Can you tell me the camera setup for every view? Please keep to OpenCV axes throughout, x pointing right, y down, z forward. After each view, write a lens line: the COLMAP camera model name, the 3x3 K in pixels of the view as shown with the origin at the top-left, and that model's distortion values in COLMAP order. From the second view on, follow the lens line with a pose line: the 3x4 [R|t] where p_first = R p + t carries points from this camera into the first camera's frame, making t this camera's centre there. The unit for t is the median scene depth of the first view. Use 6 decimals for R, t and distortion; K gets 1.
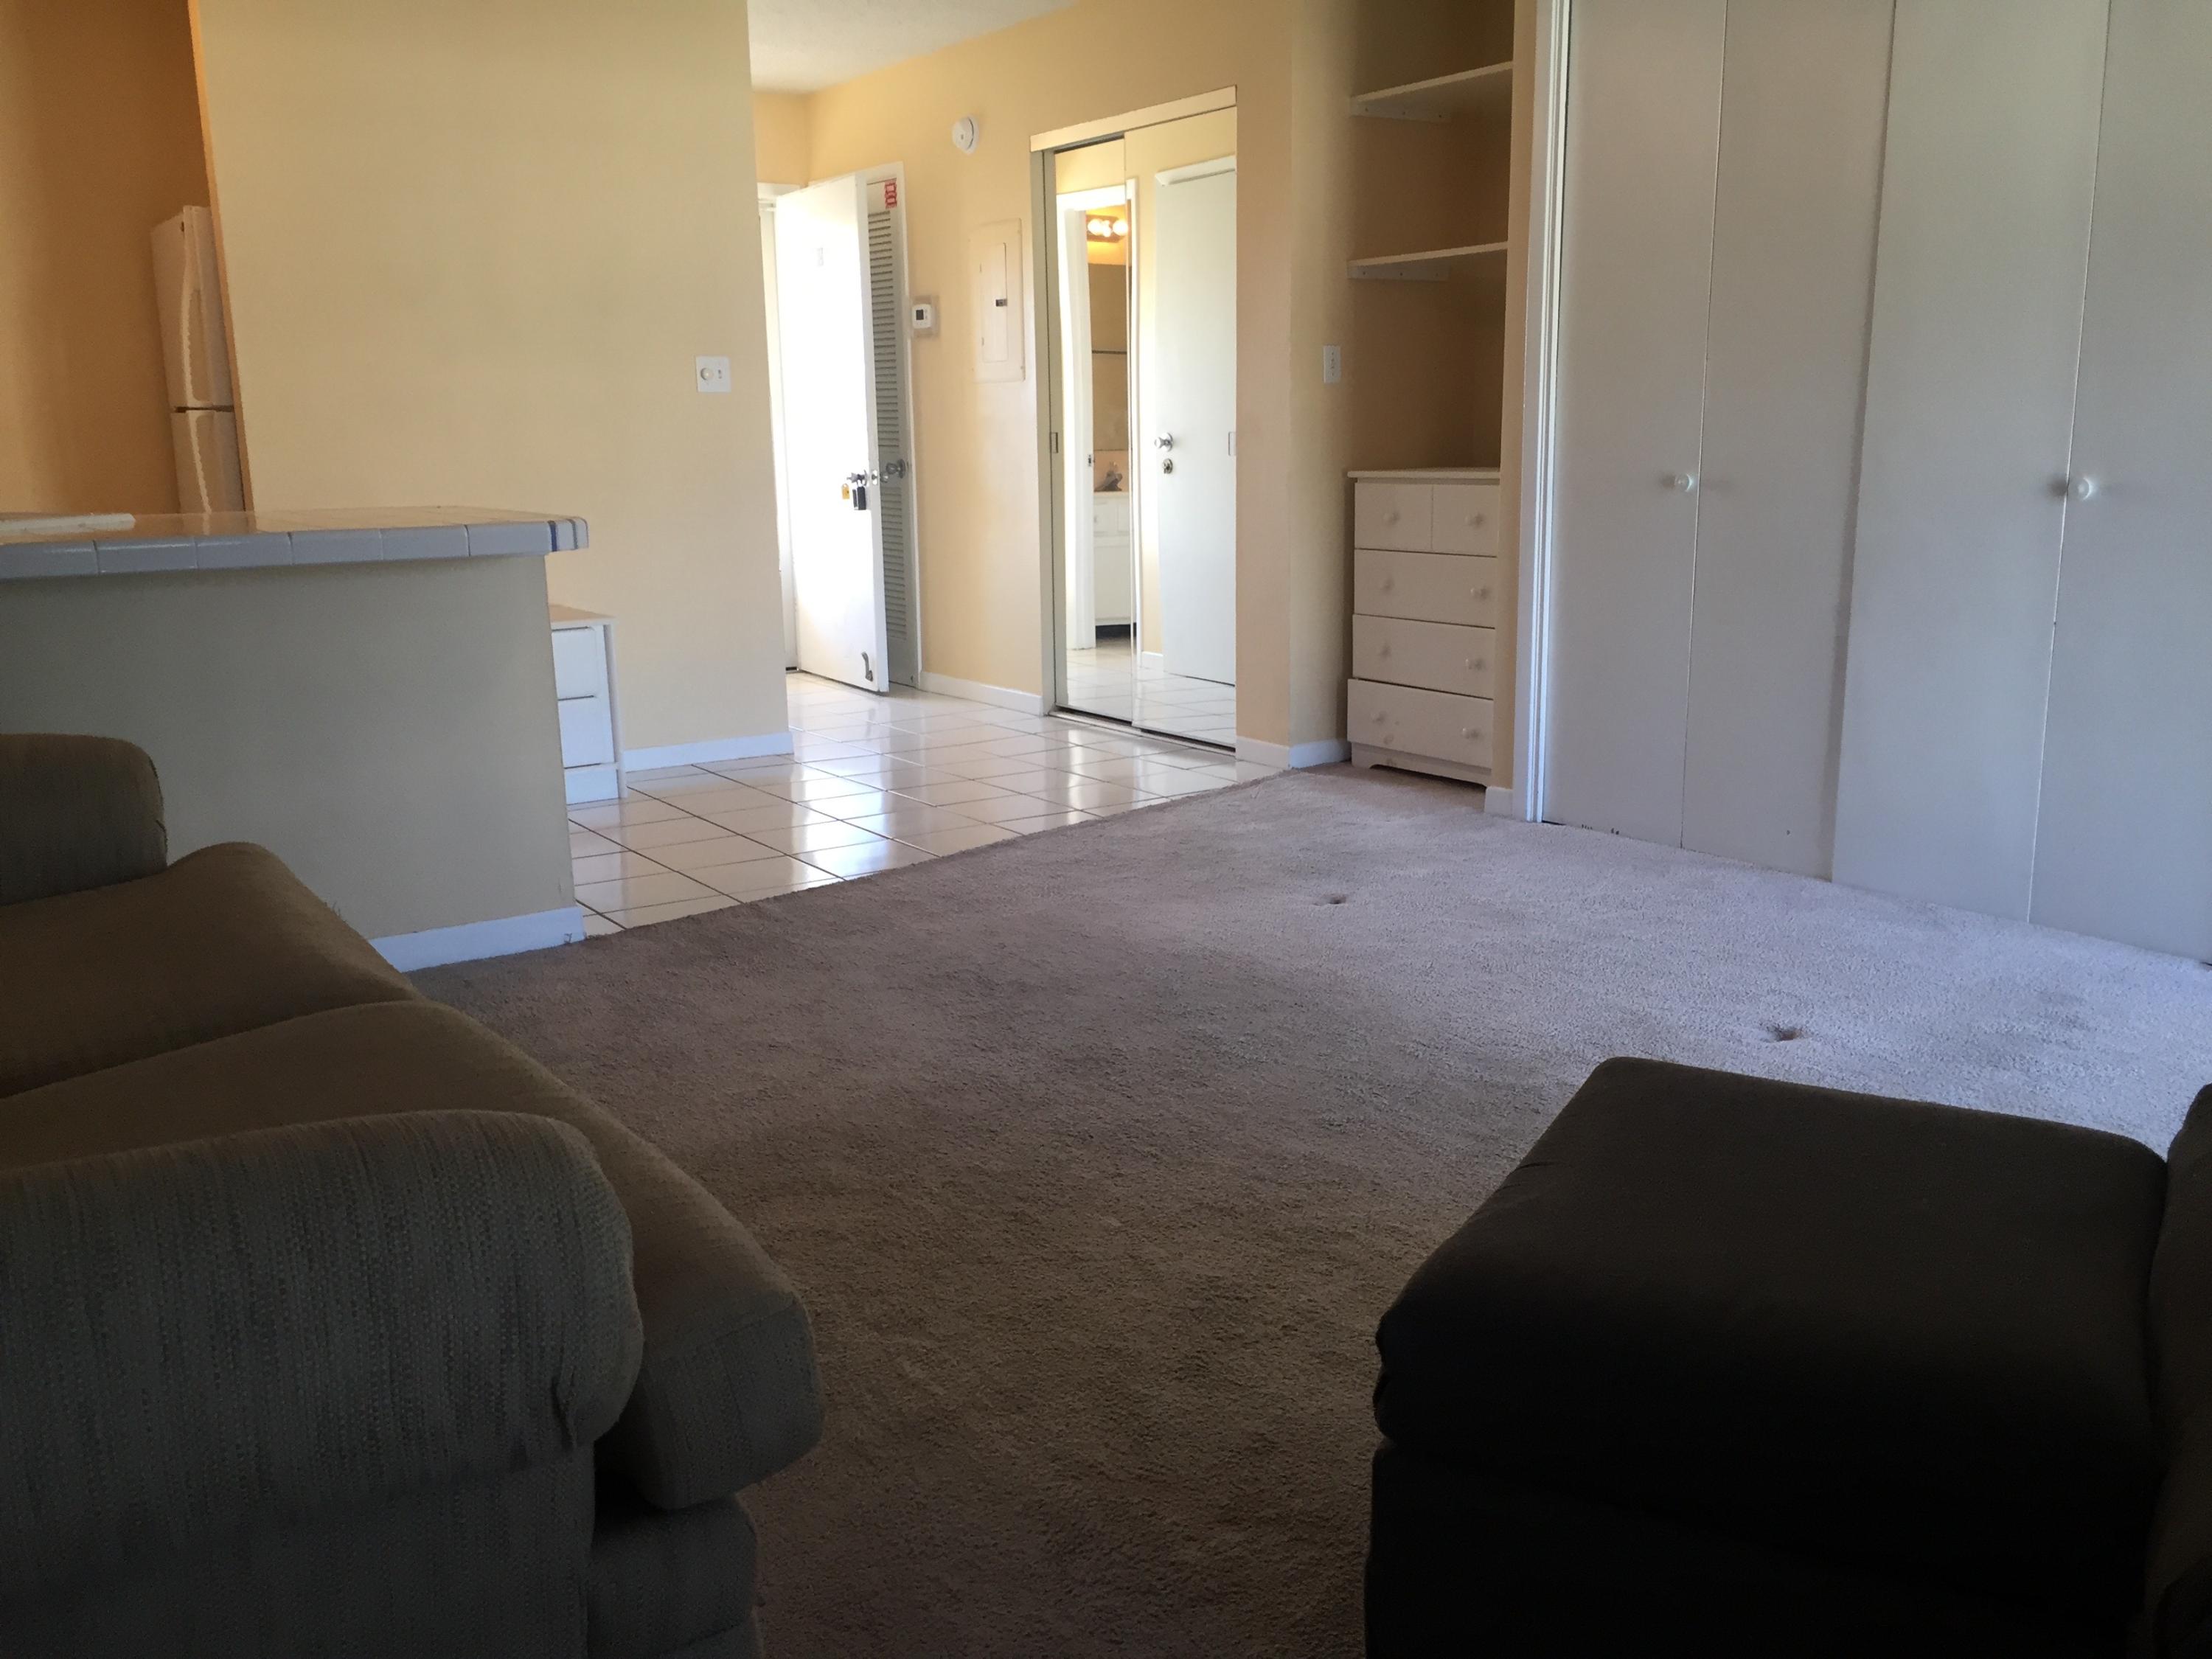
lens RADIAL K [[1886.9, 0, 1106.0], [0, 1886.9, 829.5], [0, 0, 1]] dist [0.072555, -0.091196]
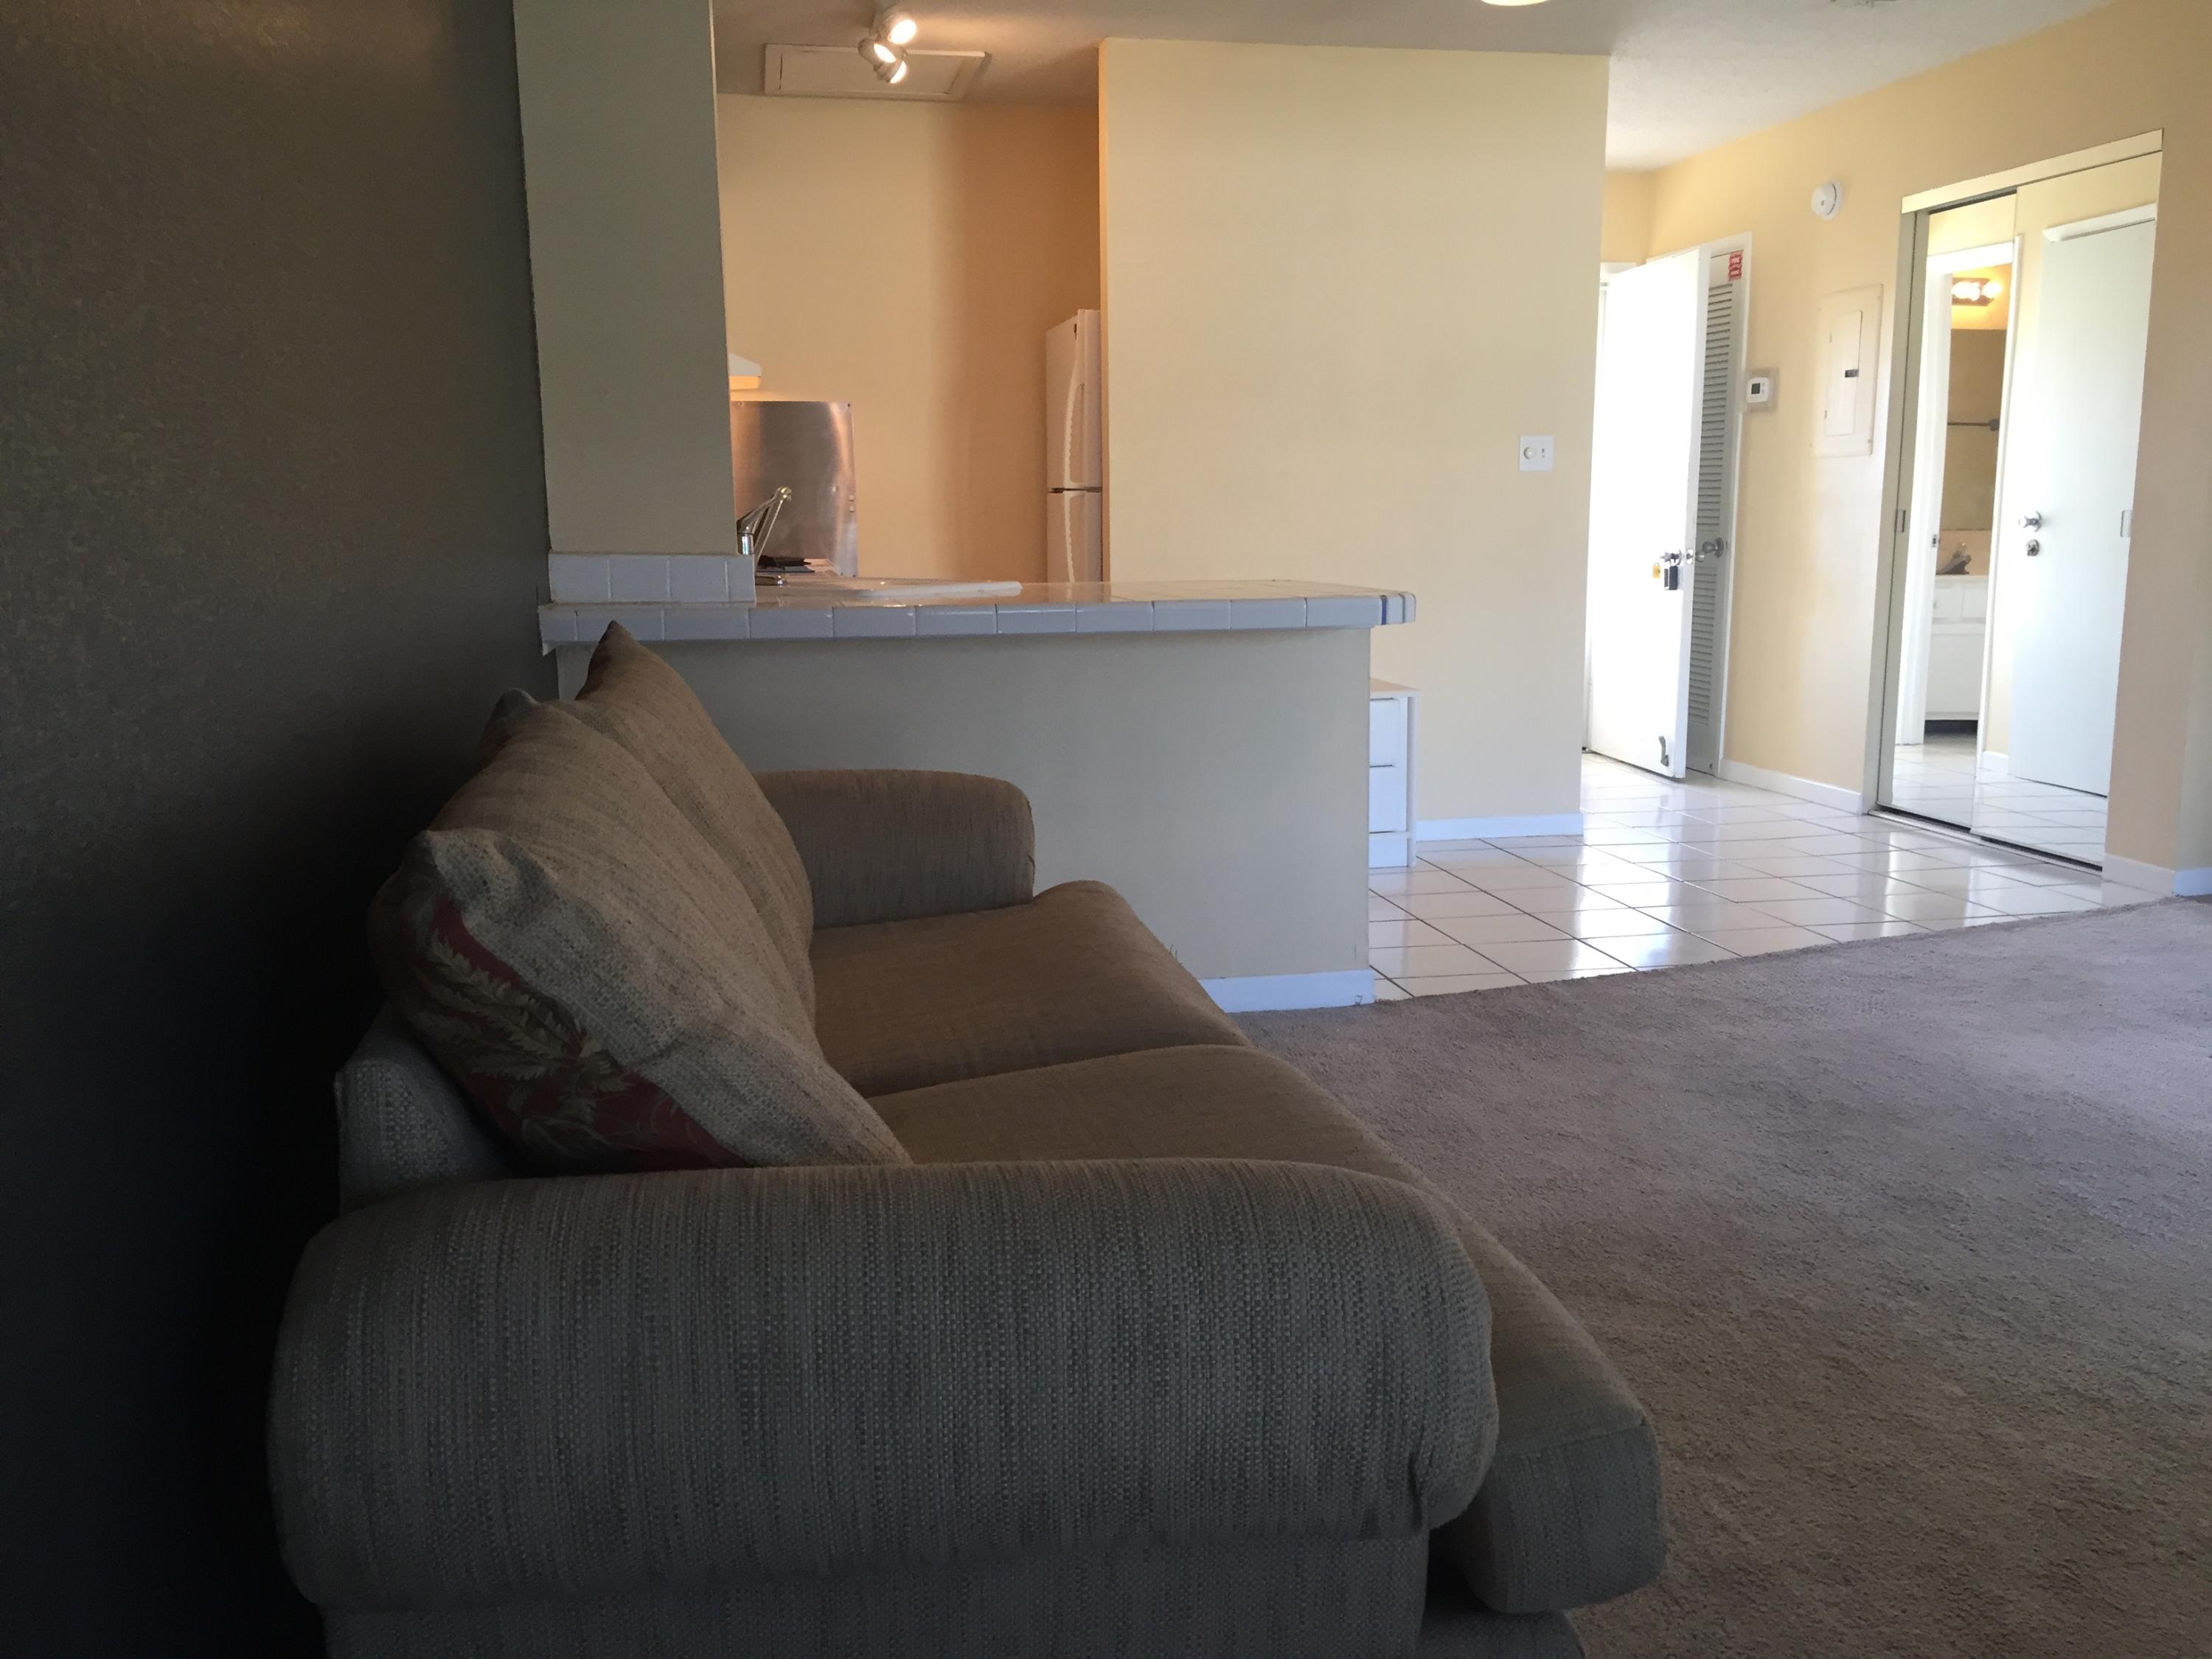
lens RADIAL K [[1880.4, 0, 1096.1], [0, 1880.4, 823.8], [0, 0, 1]] dist [0.080196, -0.110728]
pose [[0.917866, 0.072196, -0.390270, -0.022332], [-0.088689, 0.995761, -0.024379, 0.000108], [0.386855, 0.056989, 0.920378, 0.002716]]
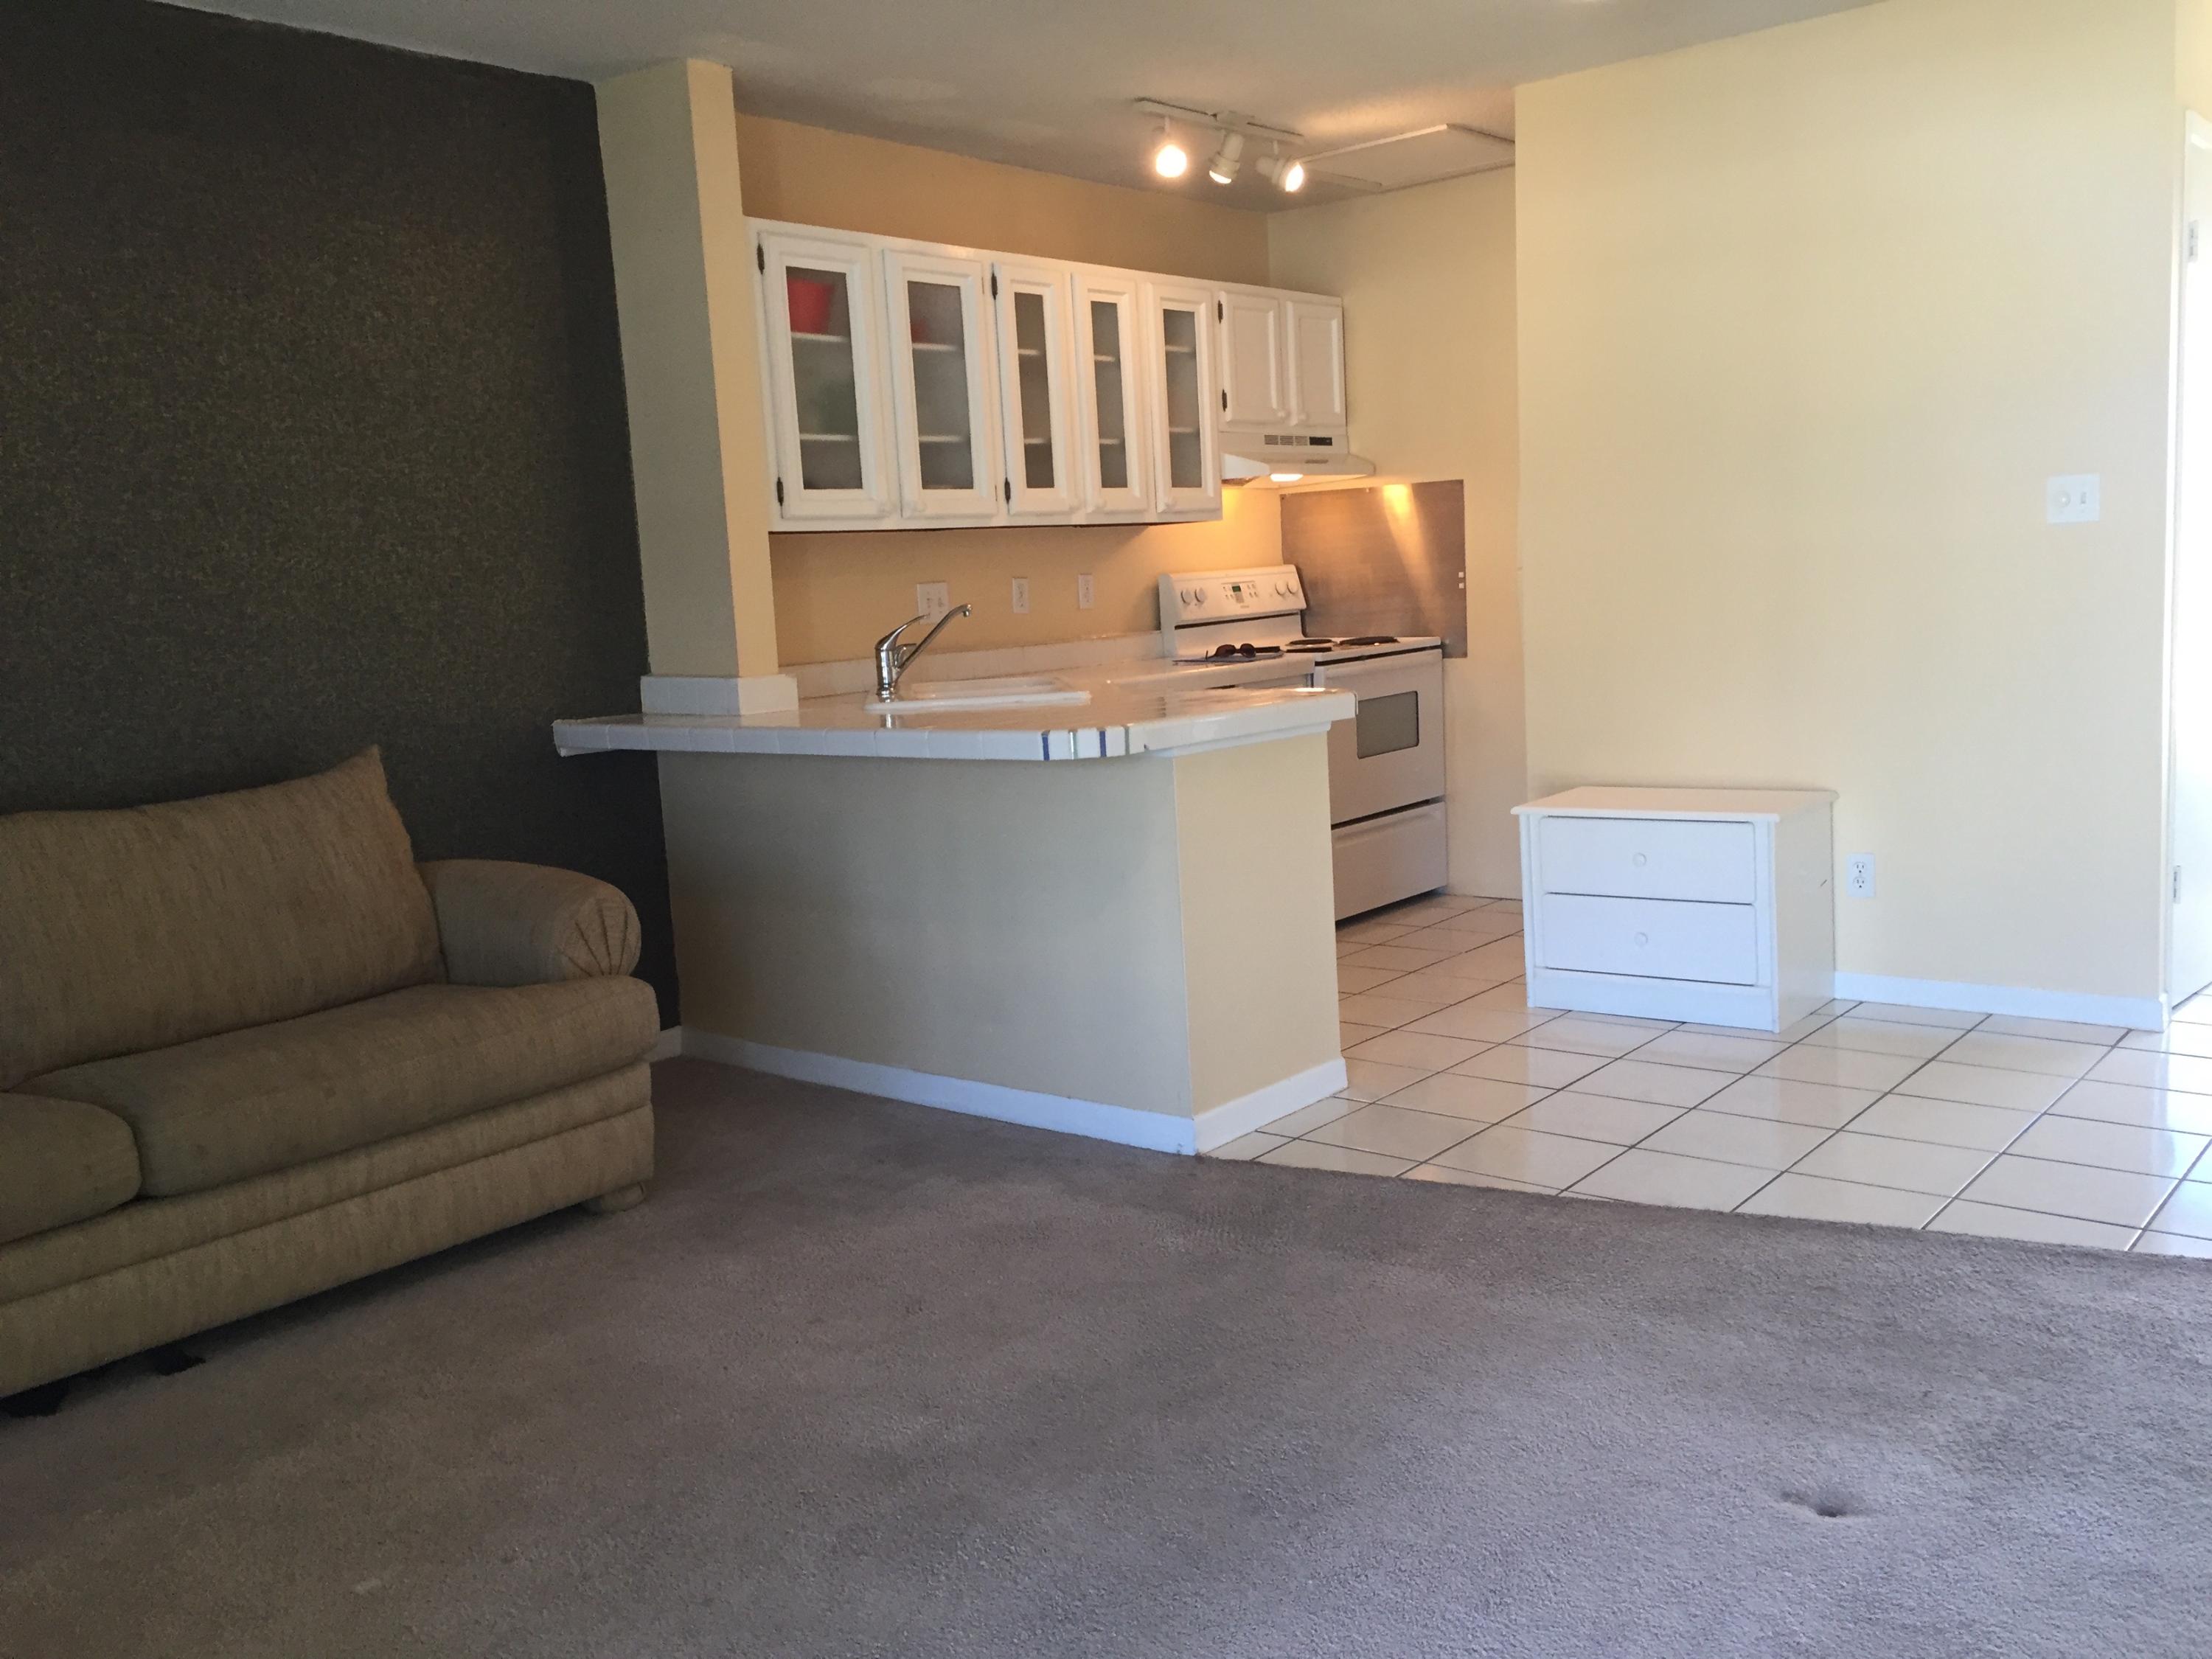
lens RADIAL K [[1869.2, 0, 1106.0], [0, 1869.2, 829.5], [0, 0, 1]] dist [0.059992, 0.003978]
pose [[0.288888, 0.132284, -0.948180, 0.561951], [-0.153122, 0.984042, 0.090635, -0.174826], [0.945038, 0.119004, 0.304534, 0.620695]]
